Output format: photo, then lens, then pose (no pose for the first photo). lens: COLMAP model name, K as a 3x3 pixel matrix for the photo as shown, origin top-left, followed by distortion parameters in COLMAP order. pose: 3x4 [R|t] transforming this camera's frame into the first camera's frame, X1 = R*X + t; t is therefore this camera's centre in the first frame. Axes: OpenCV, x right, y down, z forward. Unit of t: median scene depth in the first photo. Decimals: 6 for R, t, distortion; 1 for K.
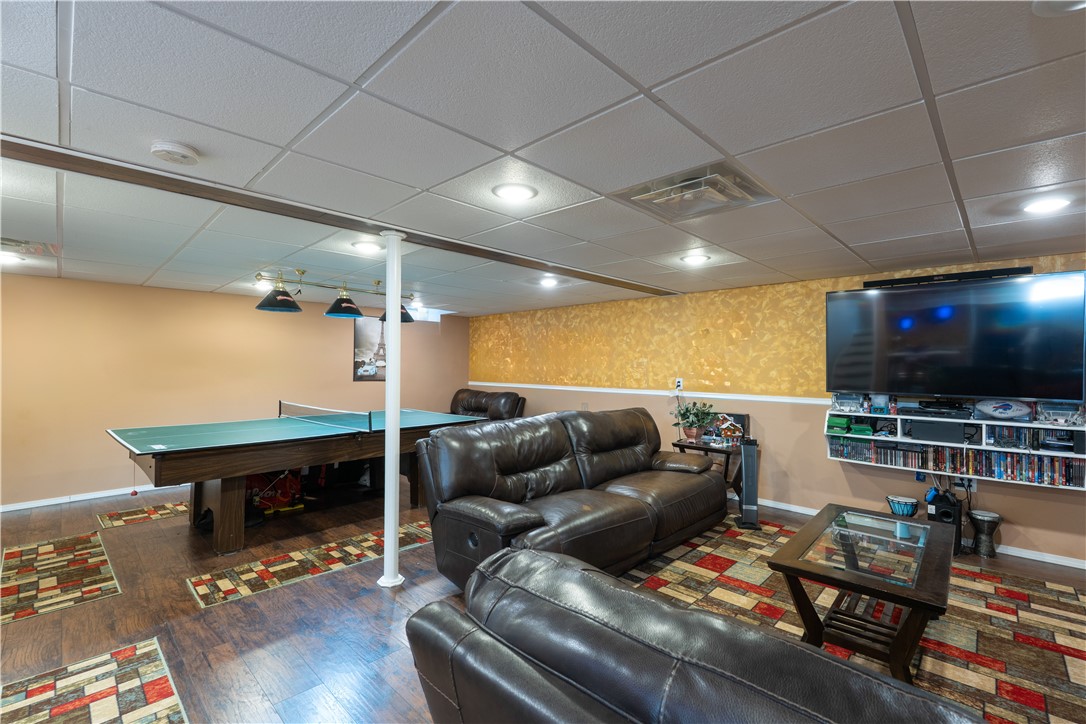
lens RADIAL K [[480.5, 0, 536.2], [0, 480.5, 362.4], [0, 0, 1]] dist [-0.003227, -0.000951]
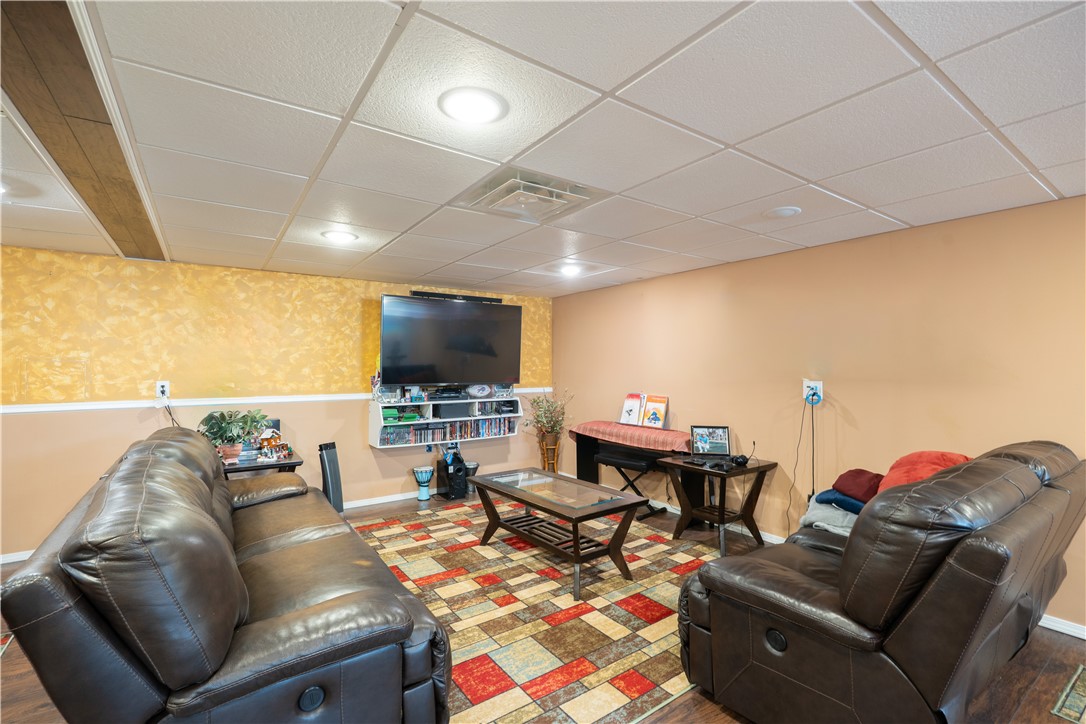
lens RADIAL K [[480.5, 0, 536.2], [0, 480.5, 362.4], [0, 0, 1]] dist [-0.003227, -0.000951]
pose [[0.189422, 0.007074, 0.981870, -0.338036], [0.003949, 0.999960, -0.007966, 0.016148], [-0.981888, 0.005386, 0.189387, 0.397435]]
